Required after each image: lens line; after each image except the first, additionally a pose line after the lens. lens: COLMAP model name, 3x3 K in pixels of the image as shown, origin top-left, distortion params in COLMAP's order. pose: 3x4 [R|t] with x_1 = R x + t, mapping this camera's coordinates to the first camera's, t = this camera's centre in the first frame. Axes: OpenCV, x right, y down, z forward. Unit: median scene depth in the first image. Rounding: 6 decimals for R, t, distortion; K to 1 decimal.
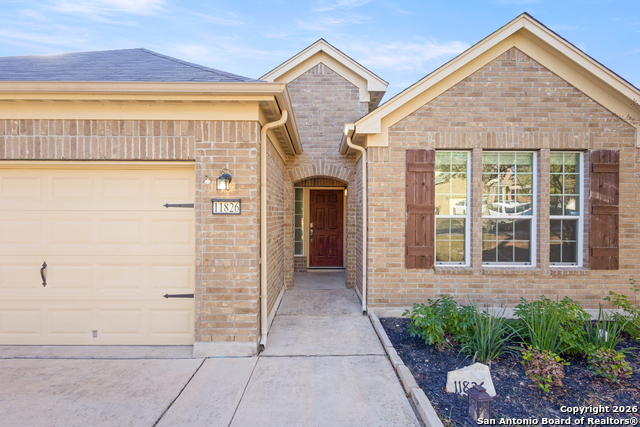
lens RADIAL K [[297.0, 0, 318.8], [0, 297.0, 216.9], [0, 0, 1]] dist [0.000306, 0.000727]
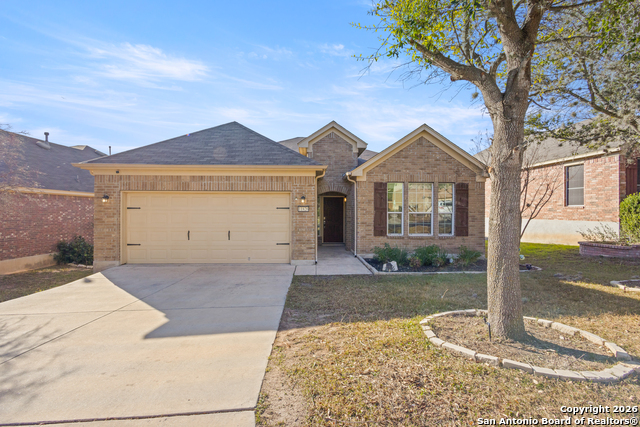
lens RADIAL K [[297.0, 0, 316.4], [0, 297.0, 213.1], [0, 0, 1]] dist [0.000306, 0.000727]
pose [[0.999797, -0.001076, 0.020126, -0.181862], [0.001162, 0.999990, -0.004261, 0.011183], [-0.020121, 0.004284, 0.999788, -1.209487]]
